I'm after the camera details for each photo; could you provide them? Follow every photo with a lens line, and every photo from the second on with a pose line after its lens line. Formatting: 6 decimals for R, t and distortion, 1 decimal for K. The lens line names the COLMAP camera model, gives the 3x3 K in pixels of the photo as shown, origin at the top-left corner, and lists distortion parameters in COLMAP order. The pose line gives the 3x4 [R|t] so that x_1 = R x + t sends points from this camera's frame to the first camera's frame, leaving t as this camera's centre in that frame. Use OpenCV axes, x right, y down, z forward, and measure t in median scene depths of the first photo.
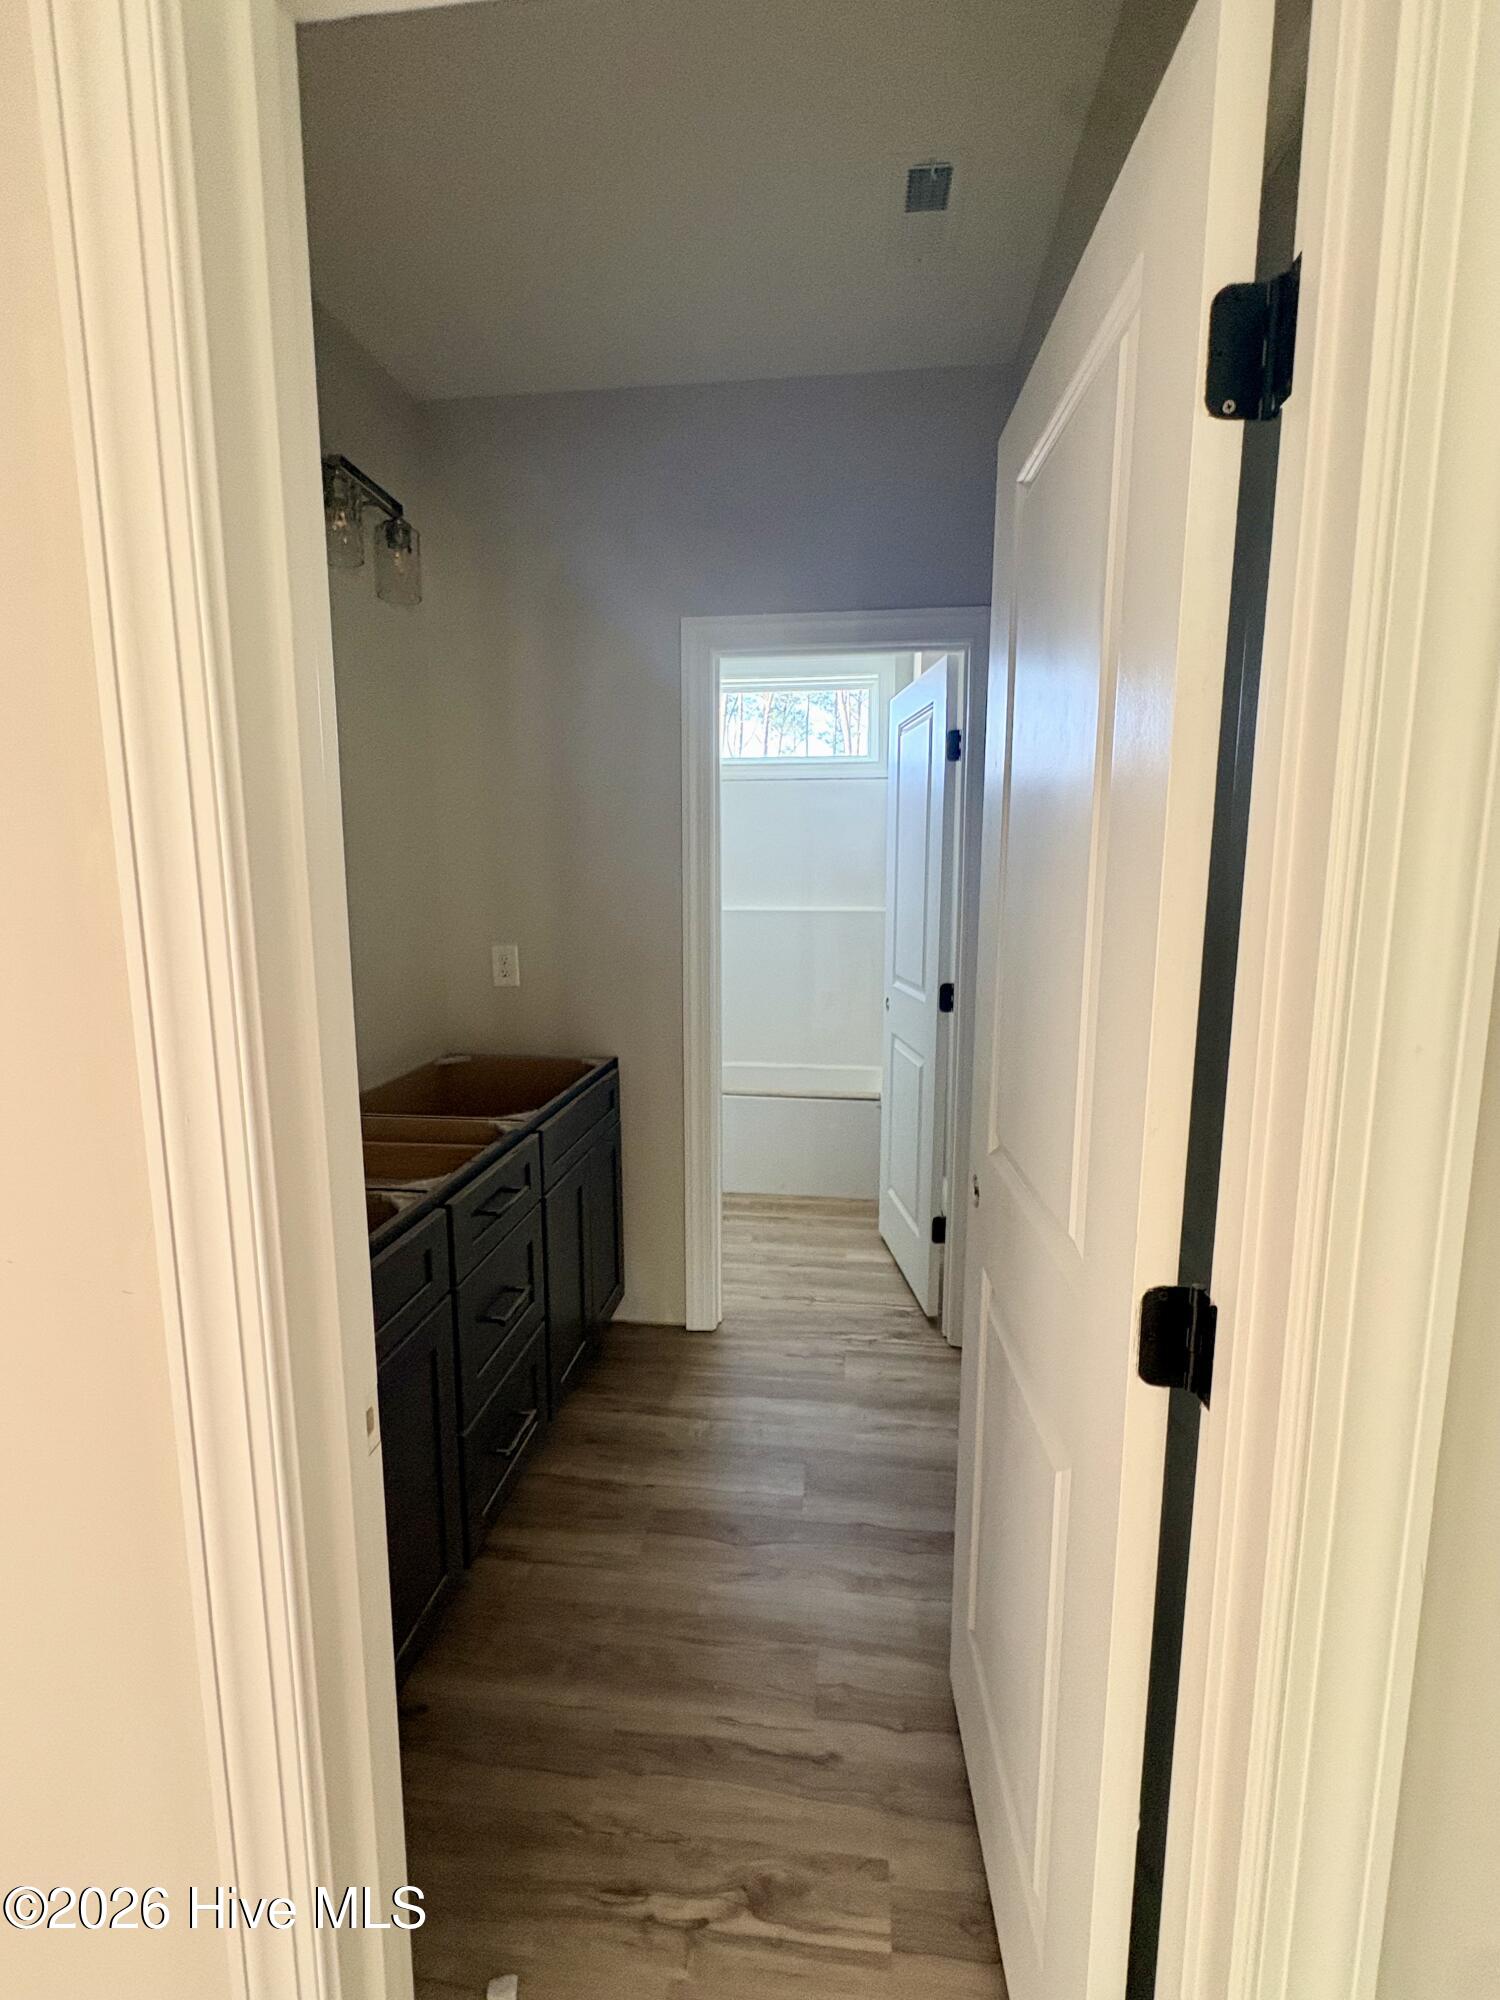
lens RADIAL K [[905.9, 0, 749.4], [0, 905.9, 997.1], [0, 0, 1]] dist [0.001195, 0.000165]
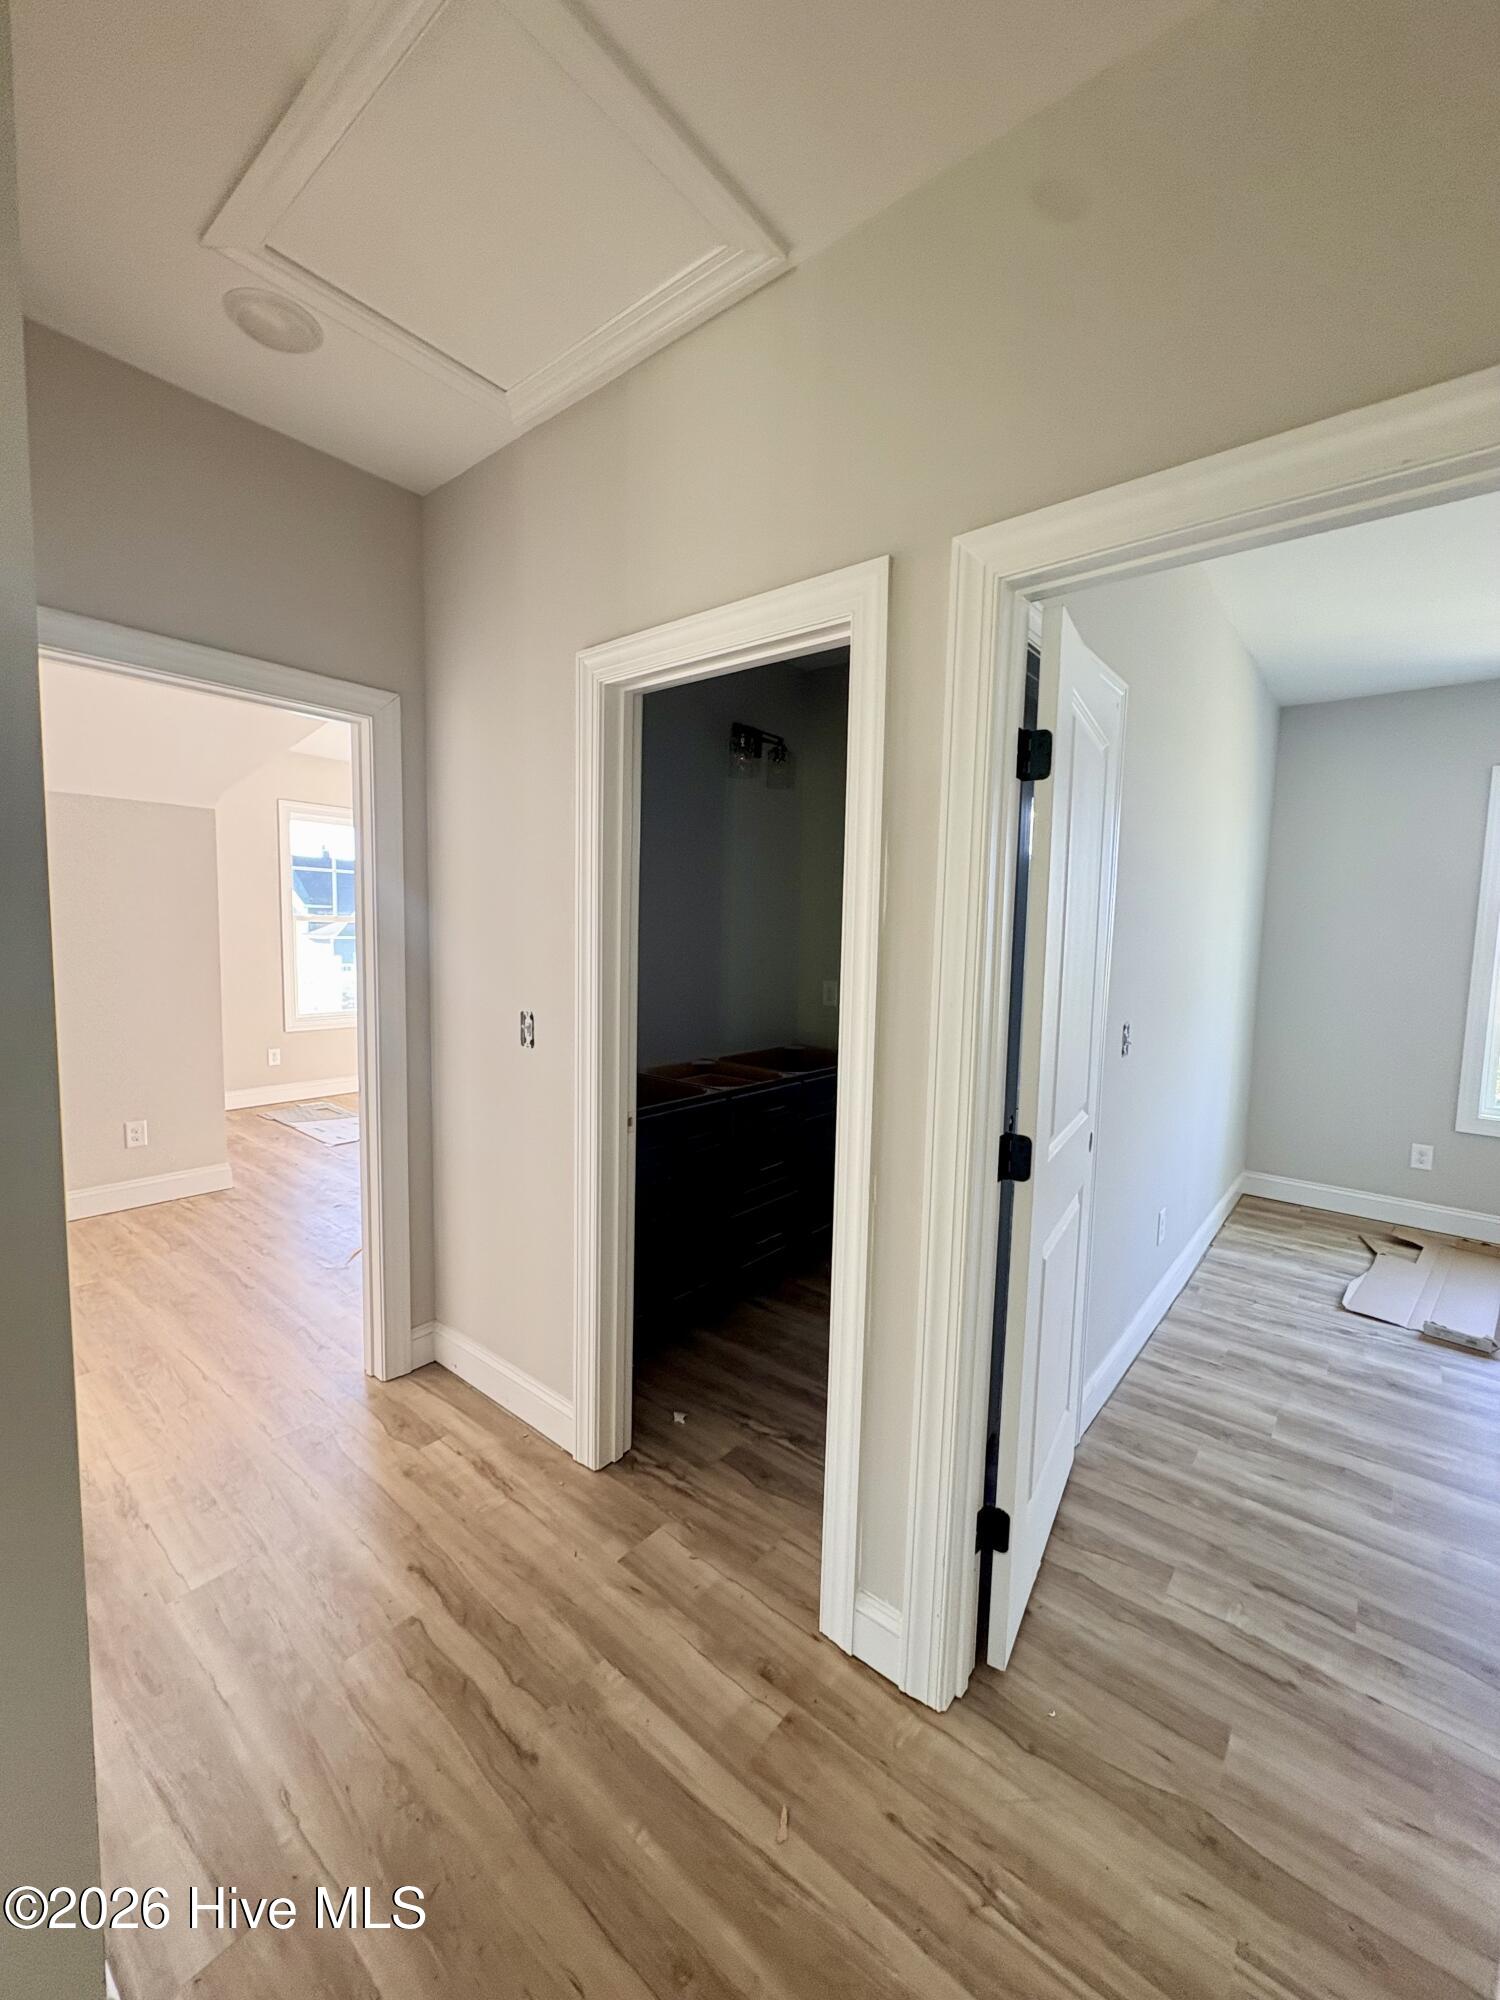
lens RADIAL K [[809.5, 0, 749.0], [0, 809.5, 996.1], [0, 0, 1]] dist [0.000935, -0.000180]
pose [[0.848045, 0.069372, -0.525364, 0.625029], [-0.103101, 0.994049, -0.035166, 0.058080], [0.519798, 0.083988, 0.850151, -0.532199]]
